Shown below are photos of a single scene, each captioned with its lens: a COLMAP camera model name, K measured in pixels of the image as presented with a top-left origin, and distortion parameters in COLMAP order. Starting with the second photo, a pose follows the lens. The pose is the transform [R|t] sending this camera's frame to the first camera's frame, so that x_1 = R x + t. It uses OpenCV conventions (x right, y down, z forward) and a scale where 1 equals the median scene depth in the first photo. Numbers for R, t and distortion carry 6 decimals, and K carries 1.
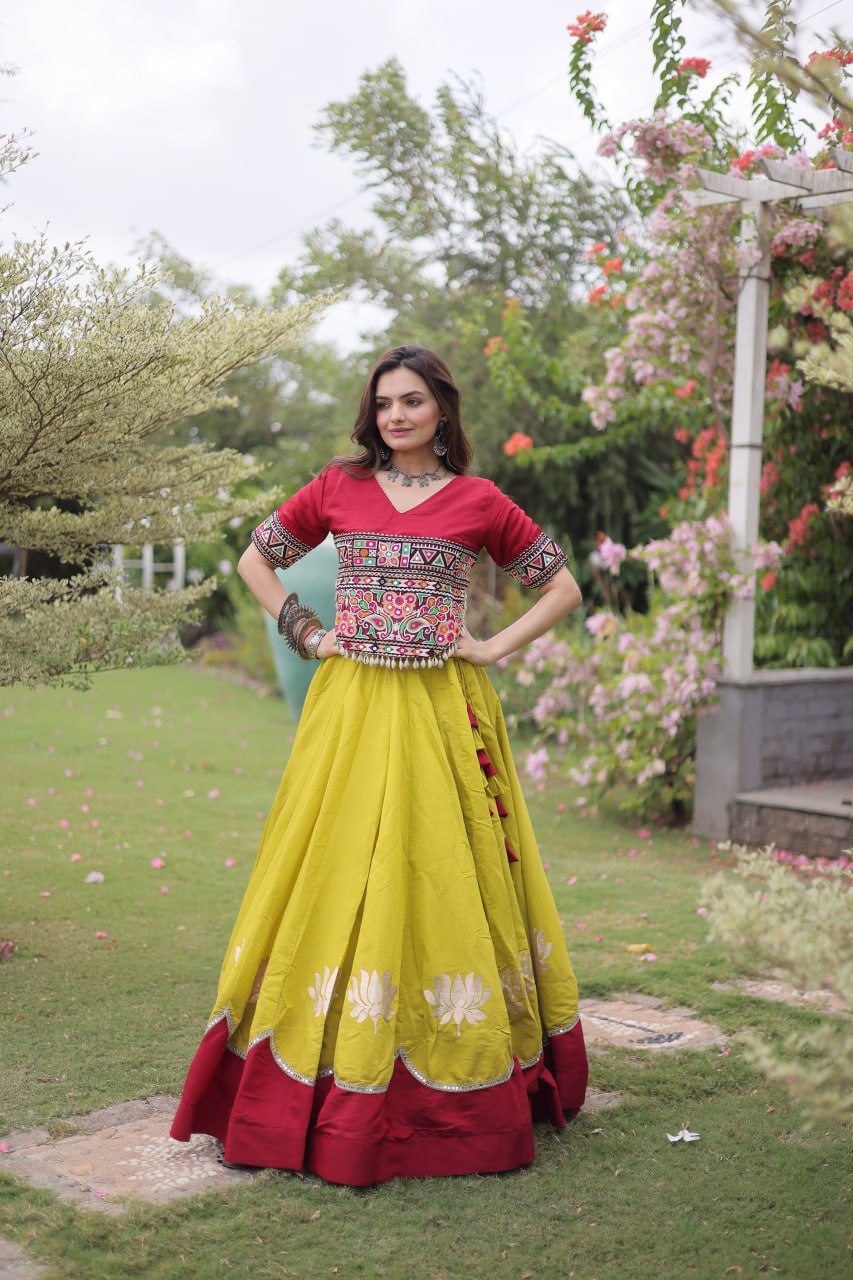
lens RADIAL K [[1797.2, 0, 442.8], [0, 1797.2, 651.1], [0, 0, 1]] dist [-0.024021, 0.000000]
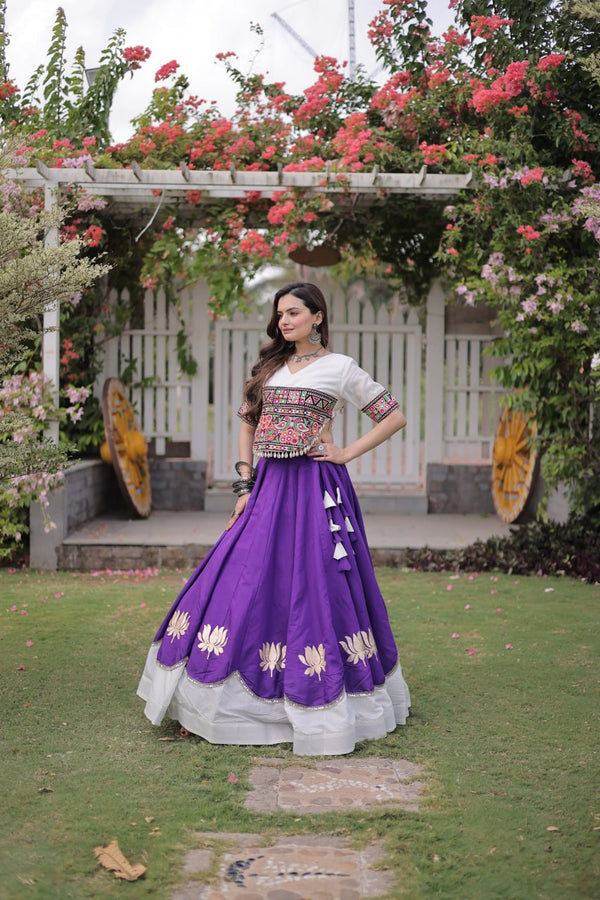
lens RADIAL K [[1263.6, 0, 308.2], [0, 1263.6, 445.5], [0, 0, 1]] dist [-0.024021, 0.000000]
pose [[0.660407, -0.040314, 0.749825, -0.551331], [0.051456, 0.998640, 0.008372, -0.004964], [-0.749143, 0.033054, 0.661583, 0.066886]]
